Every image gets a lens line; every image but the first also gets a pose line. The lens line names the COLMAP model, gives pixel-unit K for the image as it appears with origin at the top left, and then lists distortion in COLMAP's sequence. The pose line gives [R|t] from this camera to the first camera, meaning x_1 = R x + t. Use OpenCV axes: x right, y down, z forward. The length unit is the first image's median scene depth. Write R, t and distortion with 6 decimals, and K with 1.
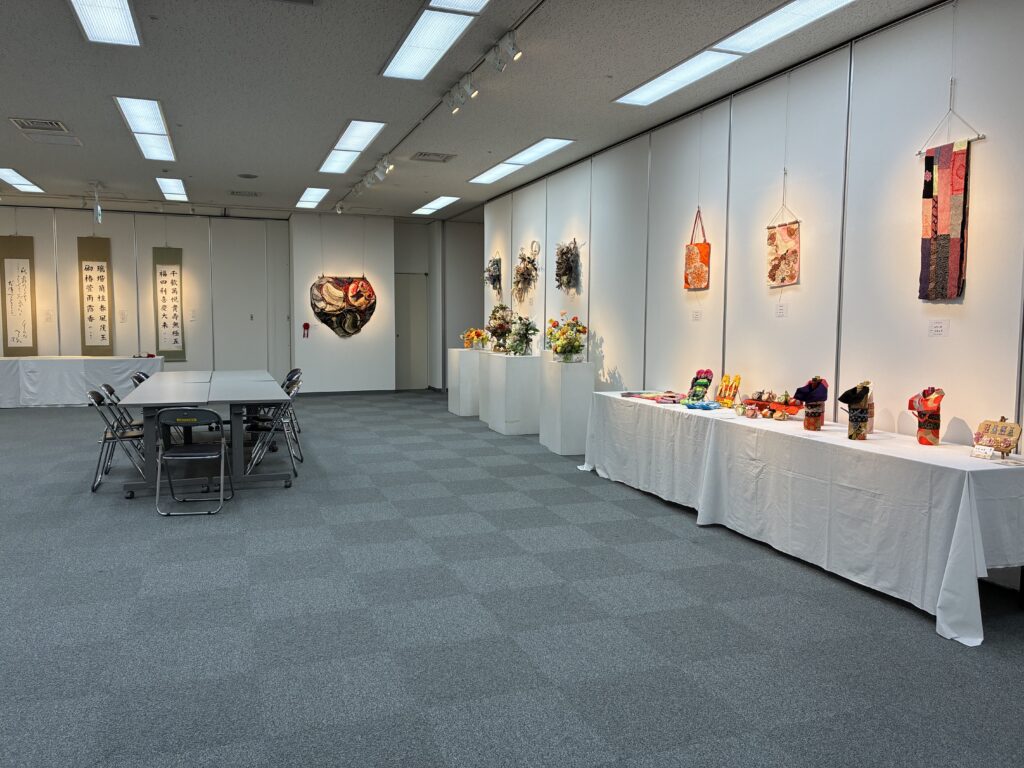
lens RADIAL K [[780.9, 0, 512.0], [0, 780.9, 384.0], [0, 0, 1]] dist [0.005013, 0.006518]
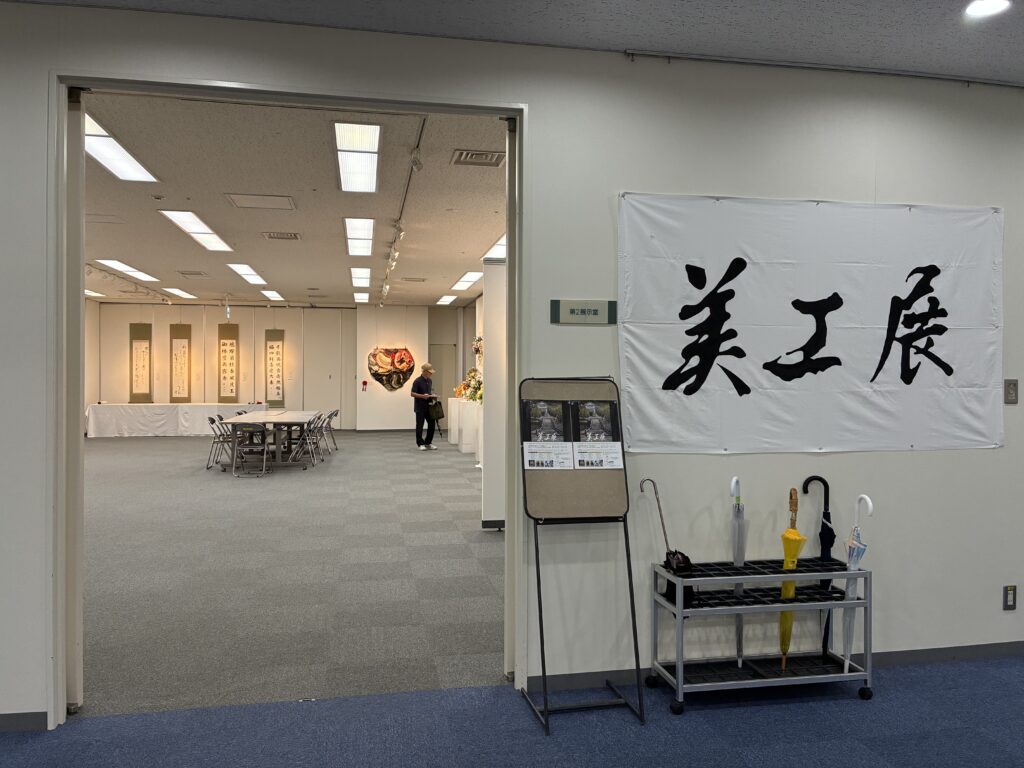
lens RADIAL K [[780.9, 0, 512.0], [0, 780.9, 384.0], [0, 0, 1]] dist [0.005013, 0.006518]
pose [[0.986219, -0.000806, -0.165444, 0.238607], [-0.011186, 0.997375, -0.071541, 0.026635], [0.165067, 0.072405, 0.983621, -0.357266]]
